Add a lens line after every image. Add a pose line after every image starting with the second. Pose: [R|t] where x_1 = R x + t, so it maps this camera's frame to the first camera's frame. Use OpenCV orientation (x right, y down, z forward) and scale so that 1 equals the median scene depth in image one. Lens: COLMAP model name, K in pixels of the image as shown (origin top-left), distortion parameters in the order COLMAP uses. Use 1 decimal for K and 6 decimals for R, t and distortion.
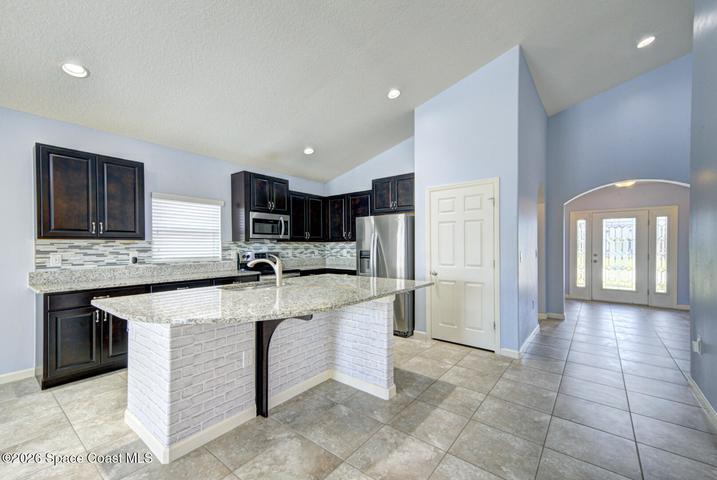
lens RADIAL K [[292.1, 0, 359.7], [0, 292.1, 246.4], [0, 0, 1]] dist [0.023775, -0.000181]
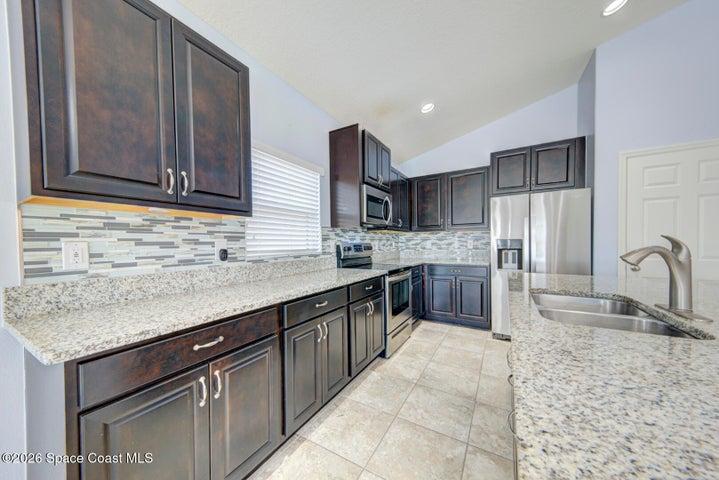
lens RADIAL K [[248.3, 0, 357.4], [0, 248.3, 246.9], [0, 0, 1]] dist [0.022119, -0.004975]
pose [[0.990228, -0.007046, 0.139279, -0.621538], [0.005037, 0.999878, 0.014769, 0.028542], [-0.139366, -0.013923, 0.990143, 0.547195]]
